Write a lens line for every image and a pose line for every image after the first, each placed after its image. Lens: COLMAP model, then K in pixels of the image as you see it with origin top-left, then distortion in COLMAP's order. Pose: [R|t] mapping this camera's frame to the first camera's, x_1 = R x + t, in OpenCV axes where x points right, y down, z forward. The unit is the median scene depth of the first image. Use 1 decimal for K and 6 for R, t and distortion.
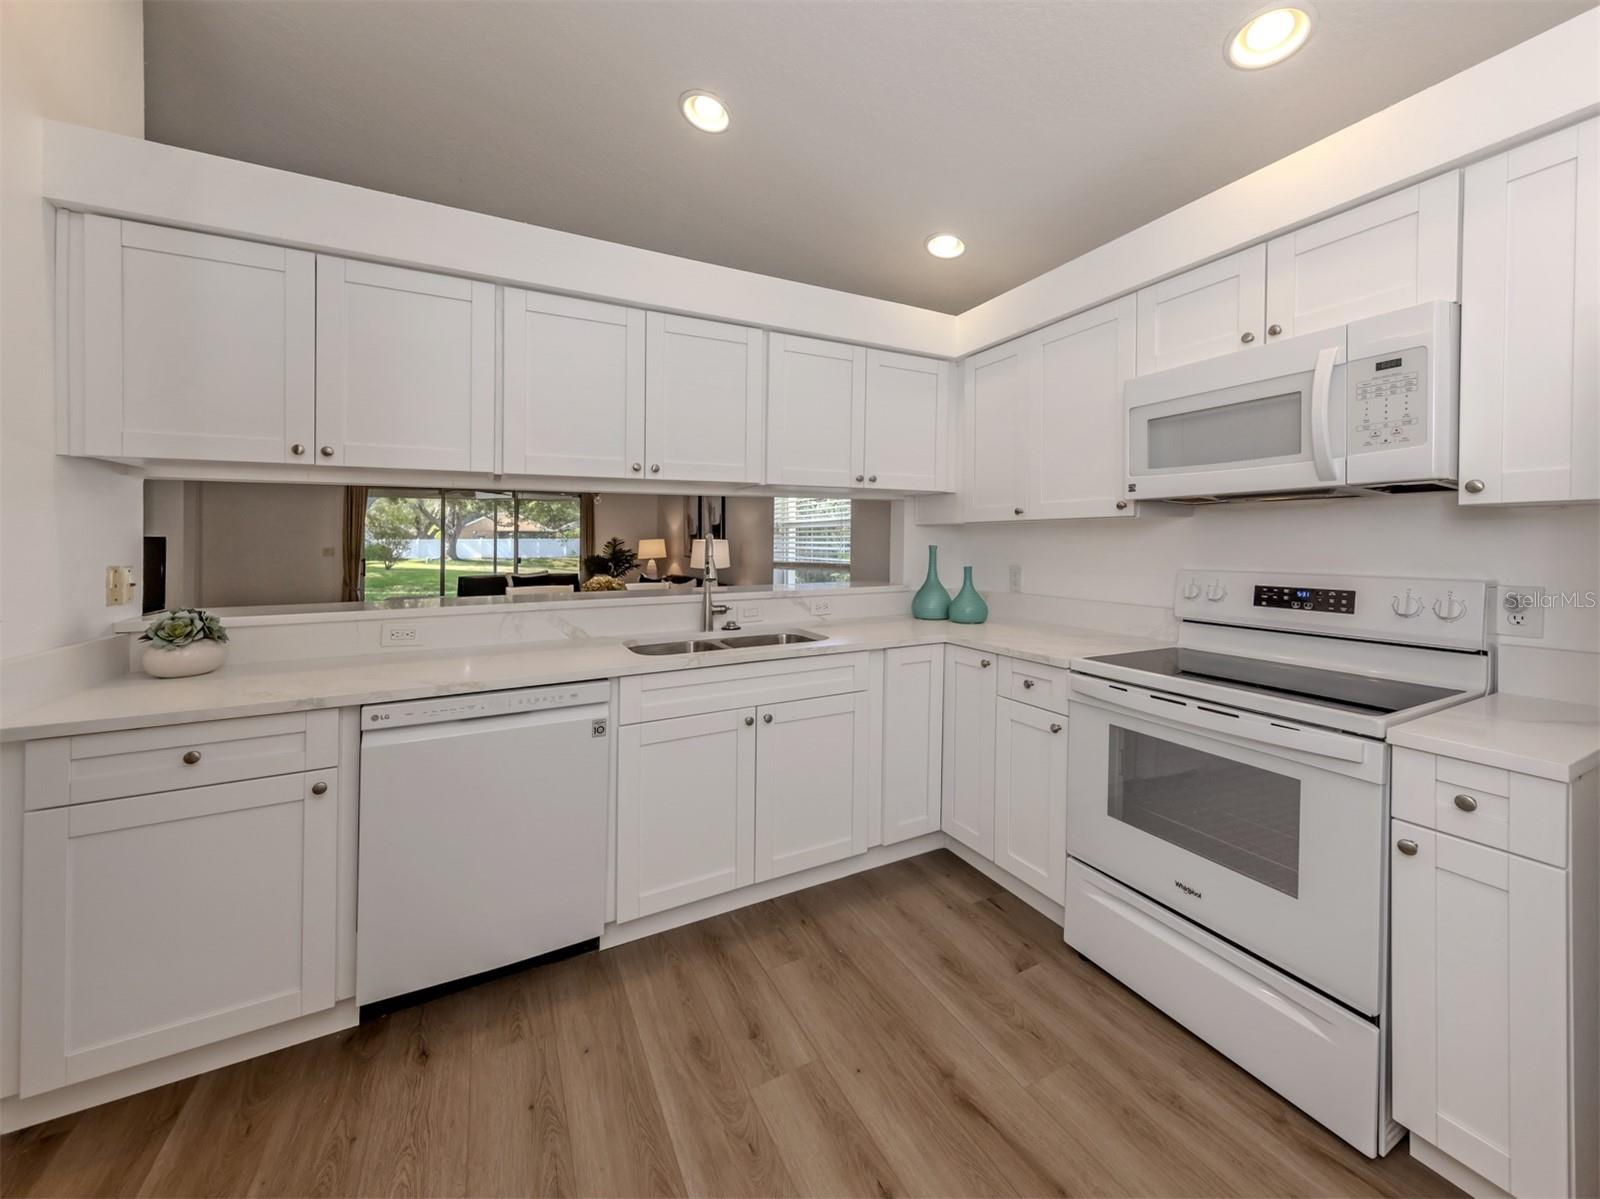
lens RADIAL K [[597.4, 0, 830.8], [0, 597.4, 589.8], [0, 0, 1]] dist [0.002428, -0.000074]
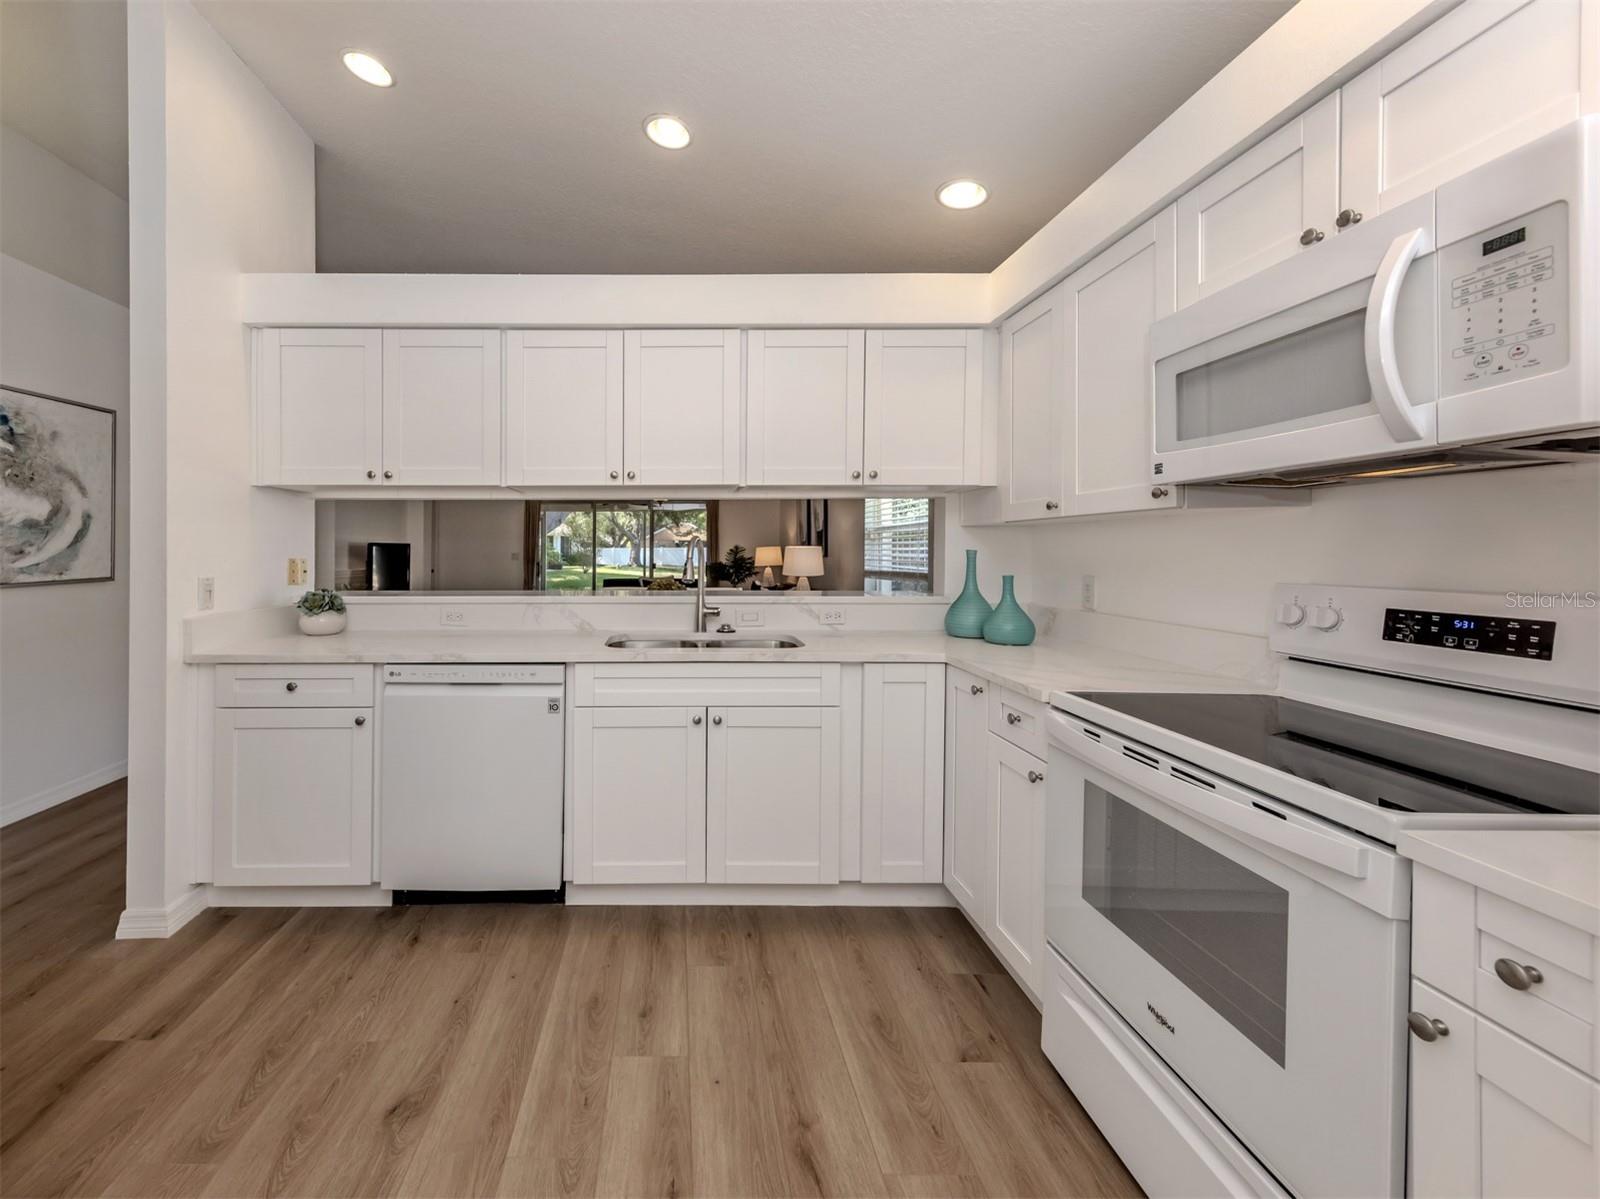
lens RADIAL K [[635.9, 0, 704.3], [0, 635.9, 601.4], [0, 0, 1]] dist [0.001999, -0.000209]
pose [[0.888886, 0.040381, -0.456346, 0.387548], [-0.041438, 0.999111, 0.007696, 0.011009], [0.456251, 0.012069, 0.889769, 0.047032]]
